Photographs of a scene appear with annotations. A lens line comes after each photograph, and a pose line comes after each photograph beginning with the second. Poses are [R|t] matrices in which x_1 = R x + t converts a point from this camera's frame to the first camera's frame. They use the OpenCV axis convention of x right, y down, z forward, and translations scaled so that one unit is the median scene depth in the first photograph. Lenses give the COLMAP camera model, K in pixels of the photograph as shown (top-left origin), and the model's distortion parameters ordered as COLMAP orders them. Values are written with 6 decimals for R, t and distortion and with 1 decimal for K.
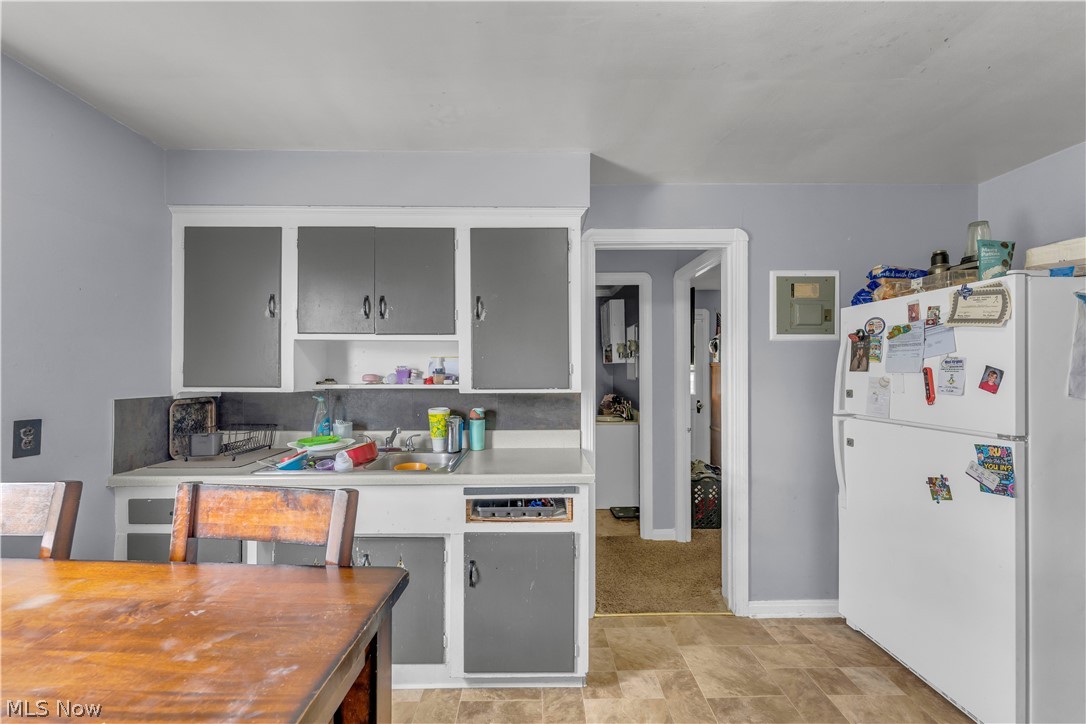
lens RADIAL K [[441.0, 0, 535.2], [0, 441.0, 365.1], [0, 0, 1]] dist [0.000537, -0.000948]
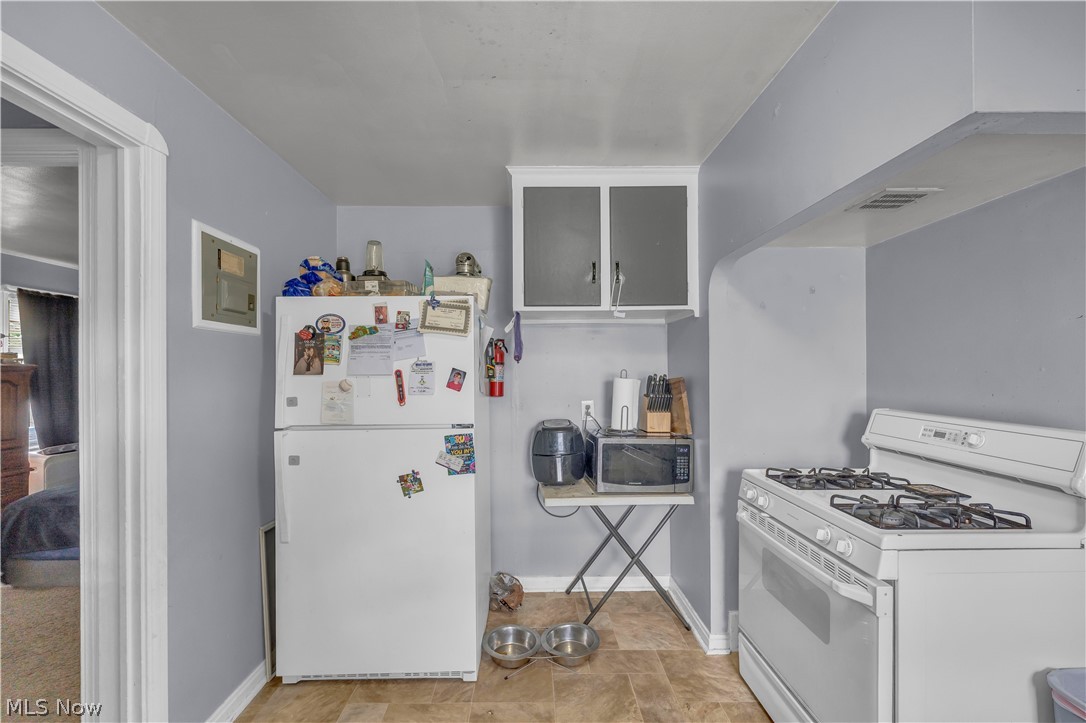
lens RADIAL K [[441.0, 0, 538.1], [0, 441.0, 370.3], [0, 0, 1]] dist [0.000537, -0.000948]
pose [[0.005223, 0.003503, 0.999980, -0.132767], [-0.002251, 0.999991, -0.003491, 0.008919], [-0.999984, -0.002232, 0.005231, 0.628632]]
